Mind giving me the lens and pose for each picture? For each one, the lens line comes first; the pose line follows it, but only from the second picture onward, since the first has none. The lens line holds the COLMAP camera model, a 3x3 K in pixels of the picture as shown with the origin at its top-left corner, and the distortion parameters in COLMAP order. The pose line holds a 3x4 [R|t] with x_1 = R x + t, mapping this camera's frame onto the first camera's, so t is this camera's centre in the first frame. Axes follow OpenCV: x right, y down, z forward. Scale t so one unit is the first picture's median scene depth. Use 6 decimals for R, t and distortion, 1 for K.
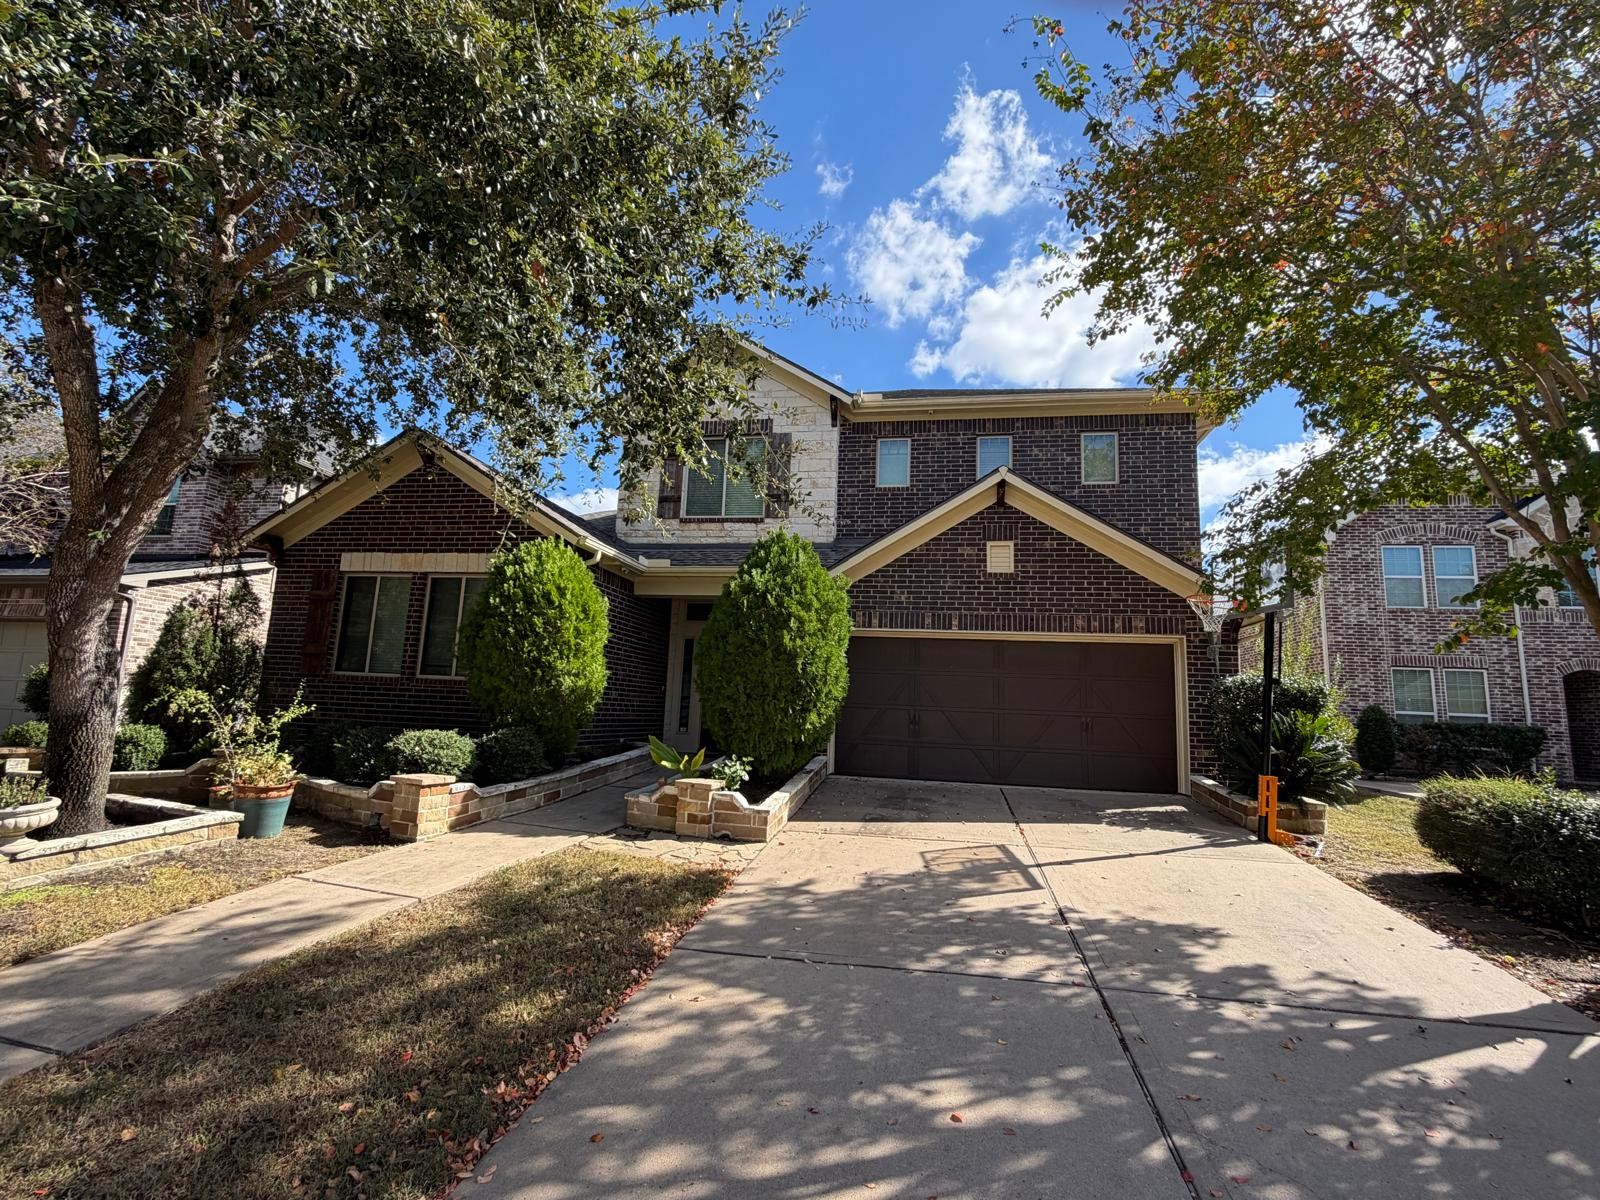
lens RADIAL K [[736.8, 0, 794.8], [0, 736.8, 599.8], [0, 0, 1]] dist [0.001474, 0.000006]
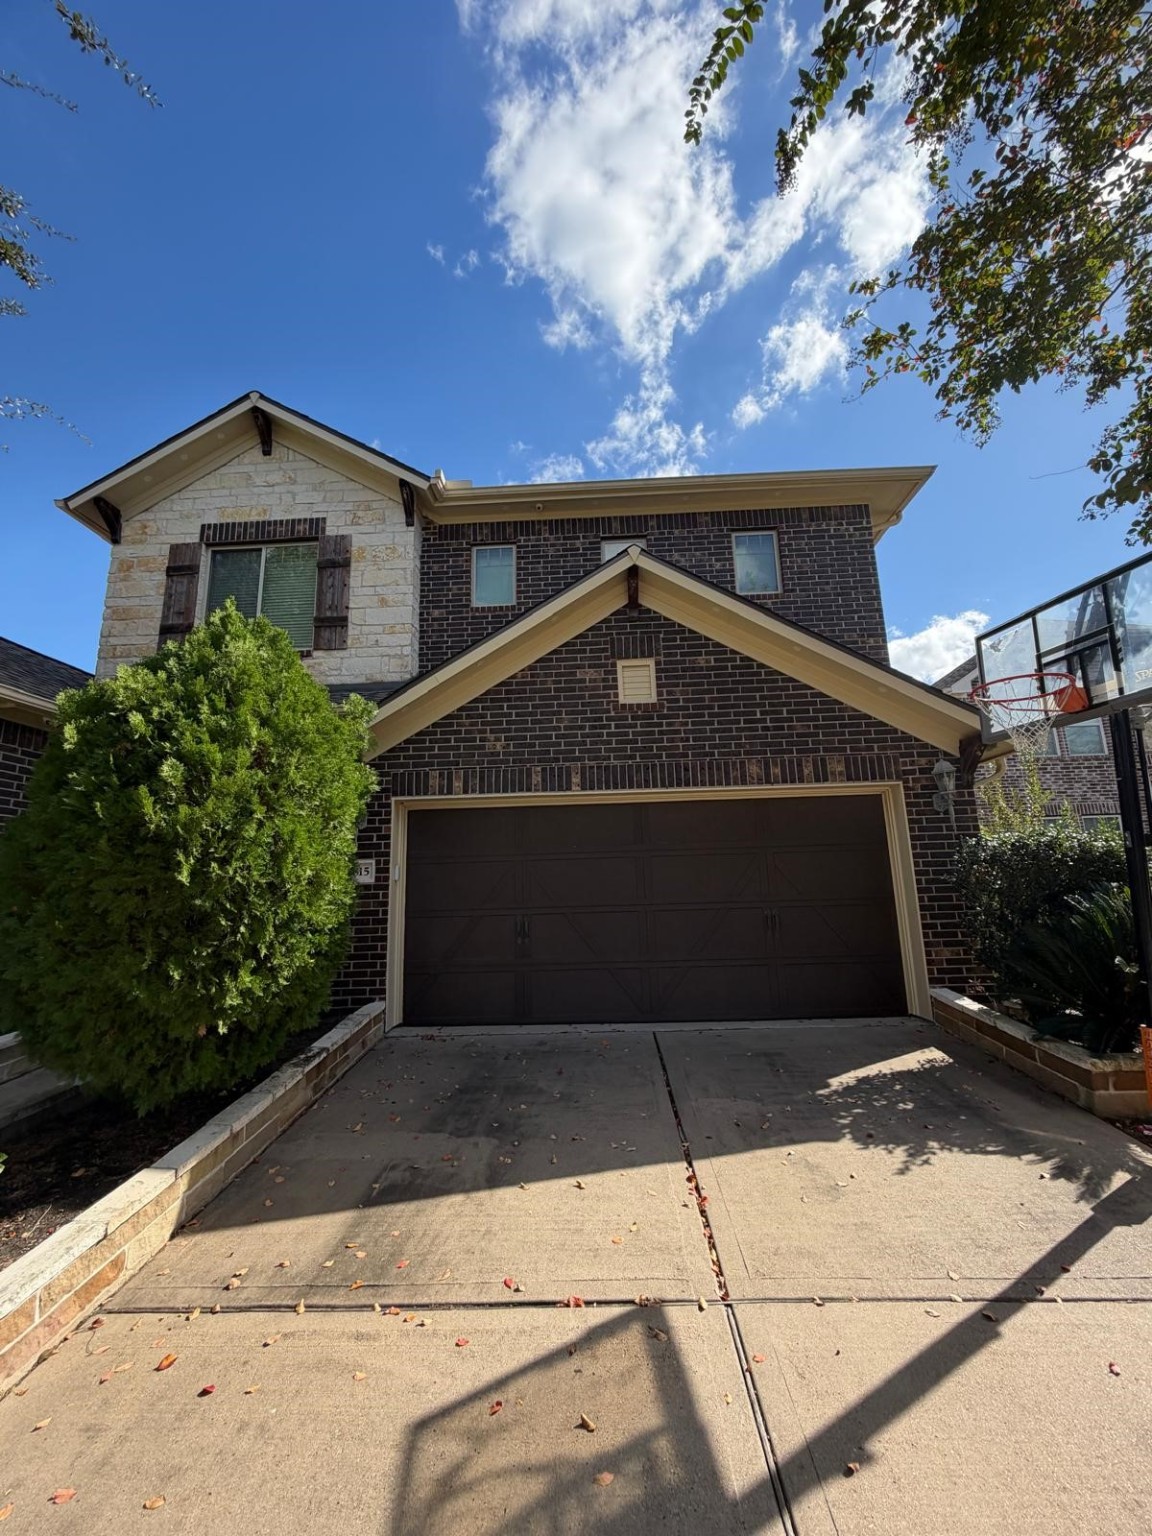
lens RADIAL K [[633.7, 0, 576.0], [0, 633.7, 768.0], [0, 0, 1]] dist [0.000061, 0.000104]
pose [[0.986302, -0.041442, 0.159657, 0.188571], [0.046999, 0.998408, -0.031185, 0.057290], [-0.158111, 0.038261, 0.986680, 0.645667]]
